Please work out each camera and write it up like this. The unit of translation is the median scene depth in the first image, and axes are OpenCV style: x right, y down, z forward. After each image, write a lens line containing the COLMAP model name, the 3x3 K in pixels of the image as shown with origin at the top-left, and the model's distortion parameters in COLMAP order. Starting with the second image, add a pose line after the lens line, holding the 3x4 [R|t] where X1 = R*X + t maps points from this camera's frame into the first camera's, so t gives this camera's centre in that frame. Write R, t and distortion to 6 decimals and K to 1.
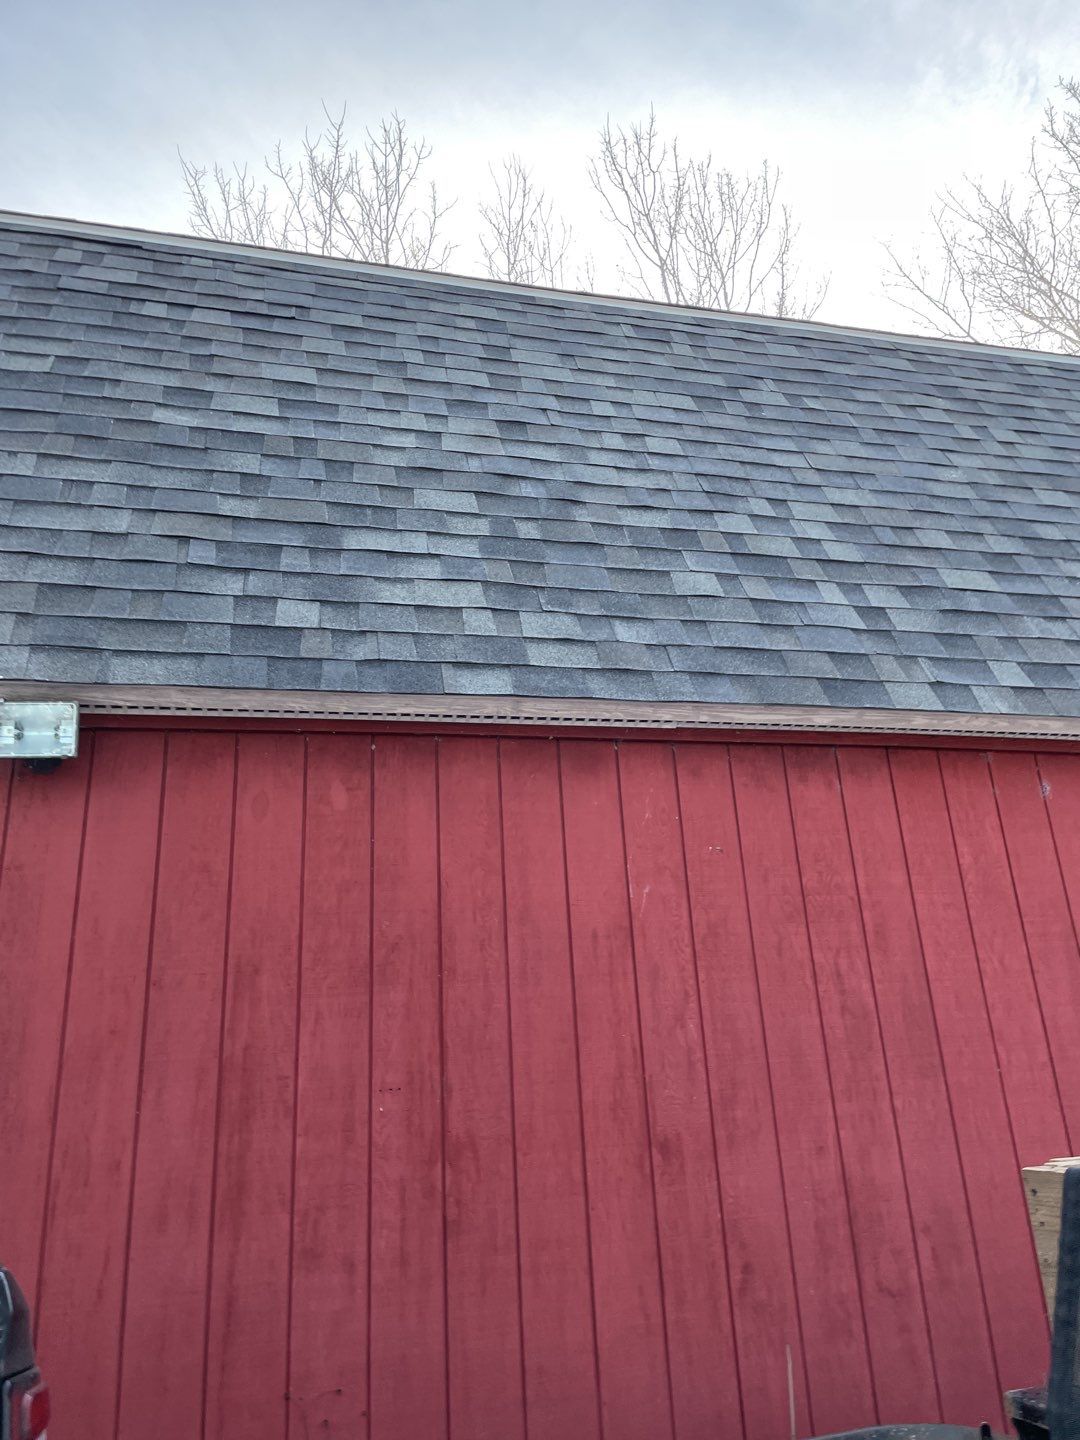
lens RADIAL K [[1087.8, 0, 576.1], [0, 1087.8, 718.6], [0, 0, 1]] dist [0.077896, -0.107126]
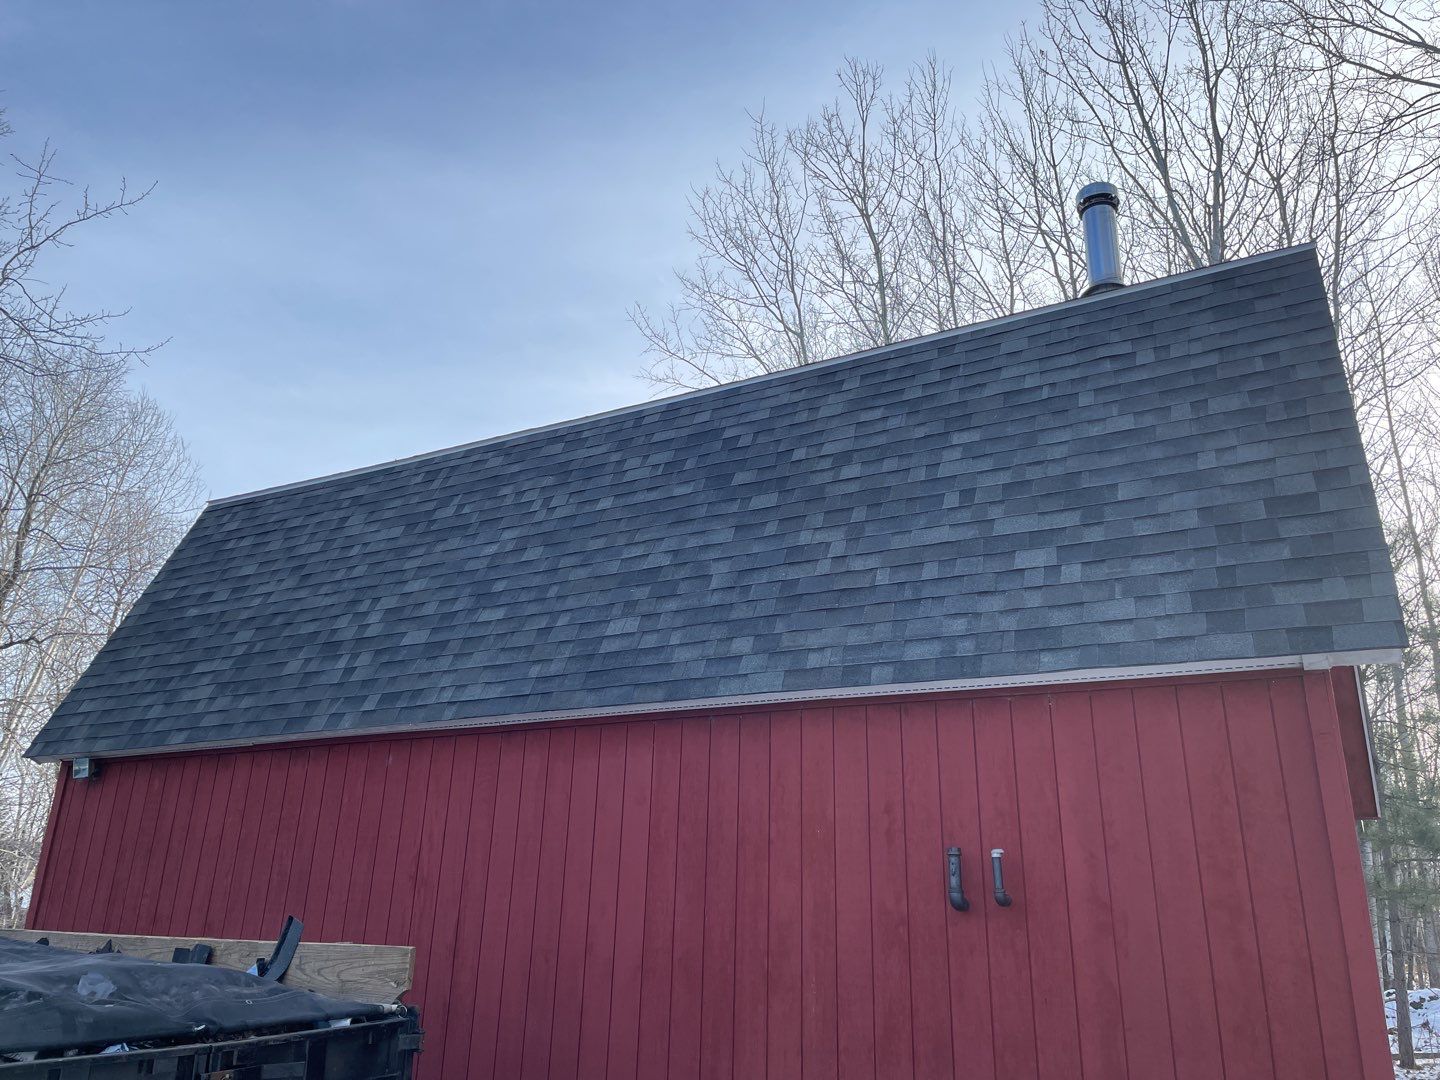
lens RADIAL K [[1107.9, 0, 718.2], [0, 1107.9, 499.7], [0, 0, 1]] dist [0.110664, -0.138941]
pose [[0.722802, -0.169406, -0.669970, 2.471141], [0.176495, 0.982589, -0.058041, -0.187635], [0.668137, -0.076295, 0.740116, -0.059605]]
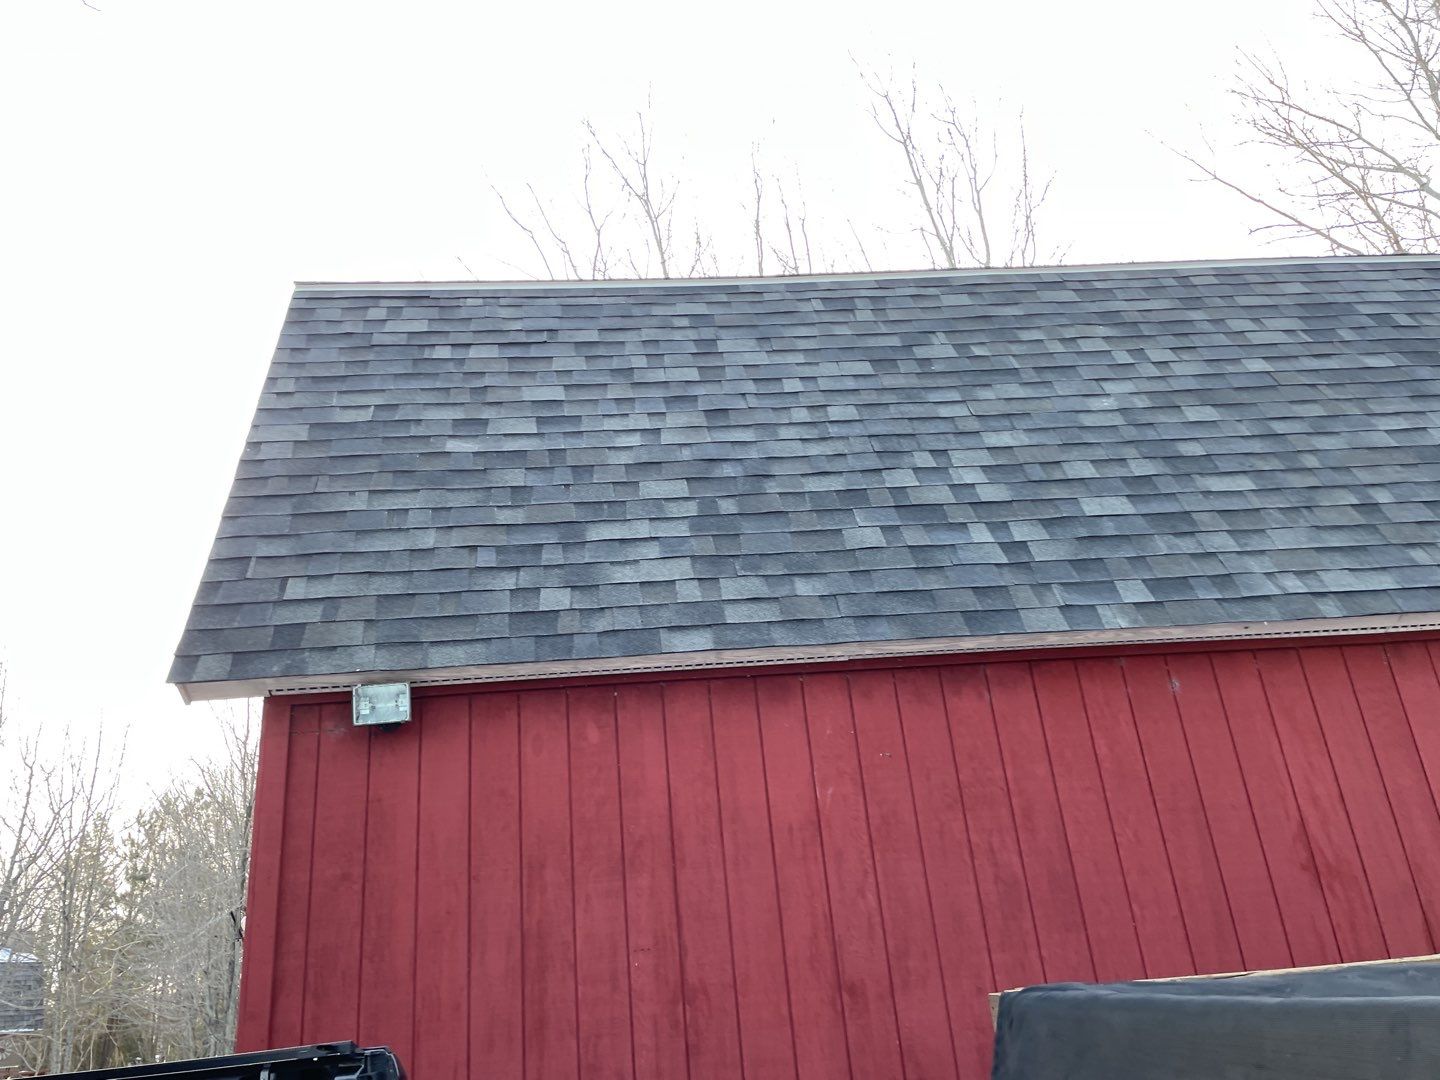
lens RADIAL K [[1075.9, 0, 689.0], [0, 1075.9, 566.2], [0, 0, 1]] dist [0.094141, -0.157682]
pose [[0.981618, -0.081142, -0.172751, 0.136080], [0.080128, 0.996702, -0.012844, -0.099621], [0.173224, -0.001235, 0.984882, -0.275764]]
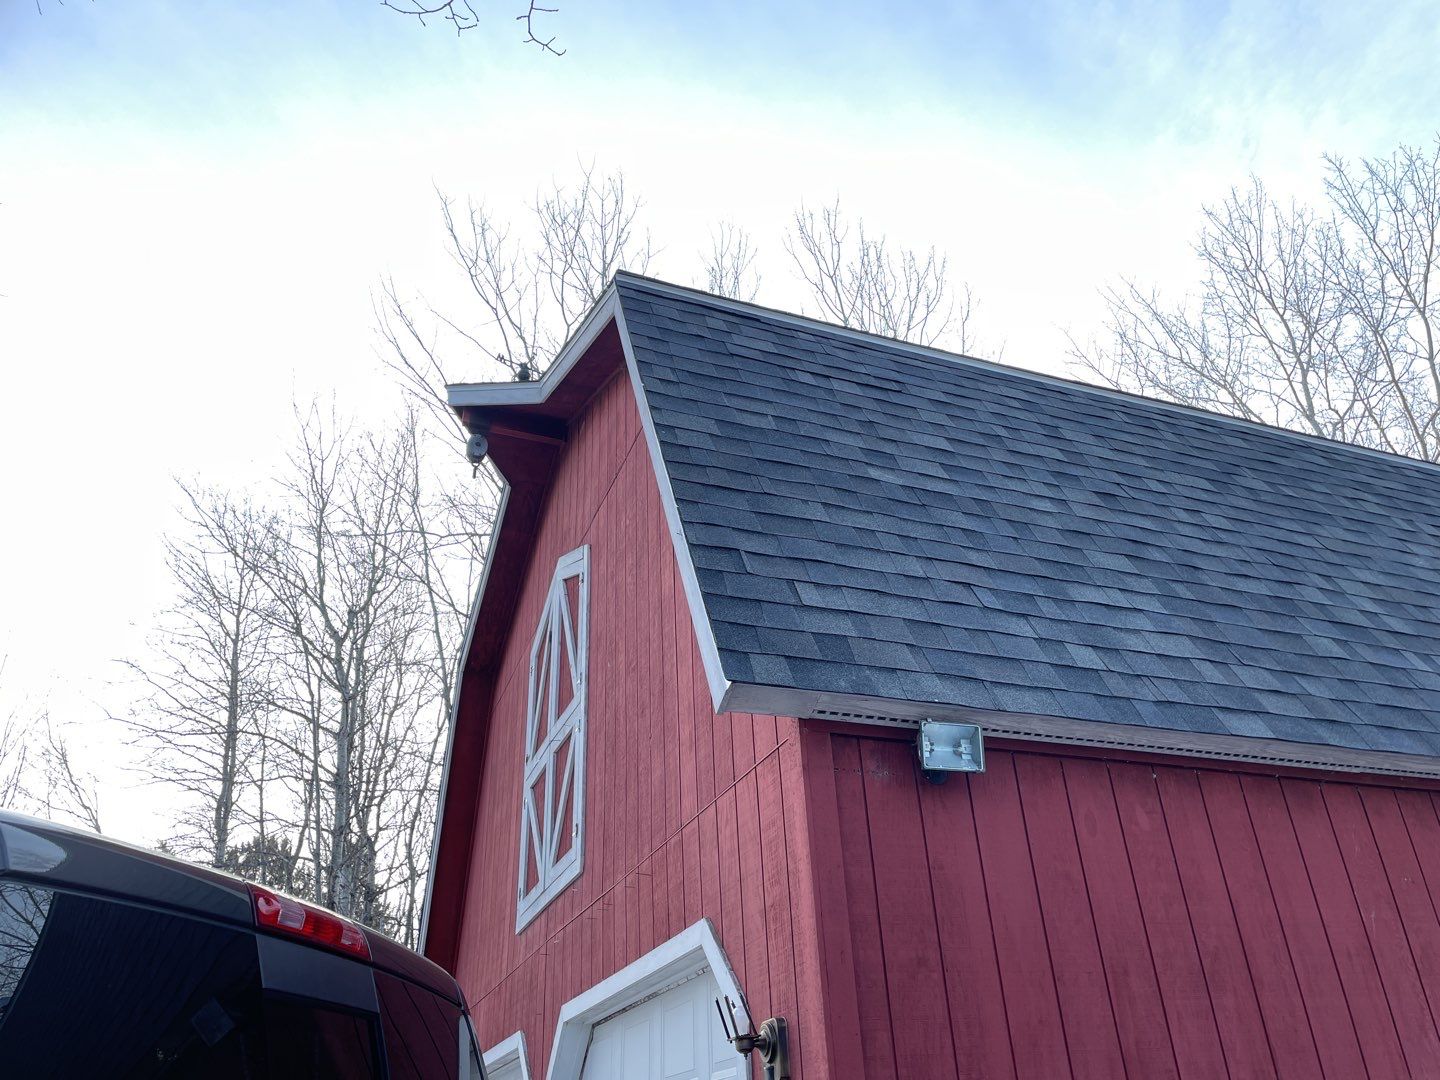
lens RADIAL K [[1087.8, 0, 720.0], [0, 1087.8, 540.0], [0, 0, 1]] dist [0.077896, -0.107126]
pose [[0.992897, 0.075558, 0.091902, -0.721911], [-0.058953, 0.983402, -0.171593, 0.006973], [-0.103342, 0.164957, 0.980872, -0.136757]]
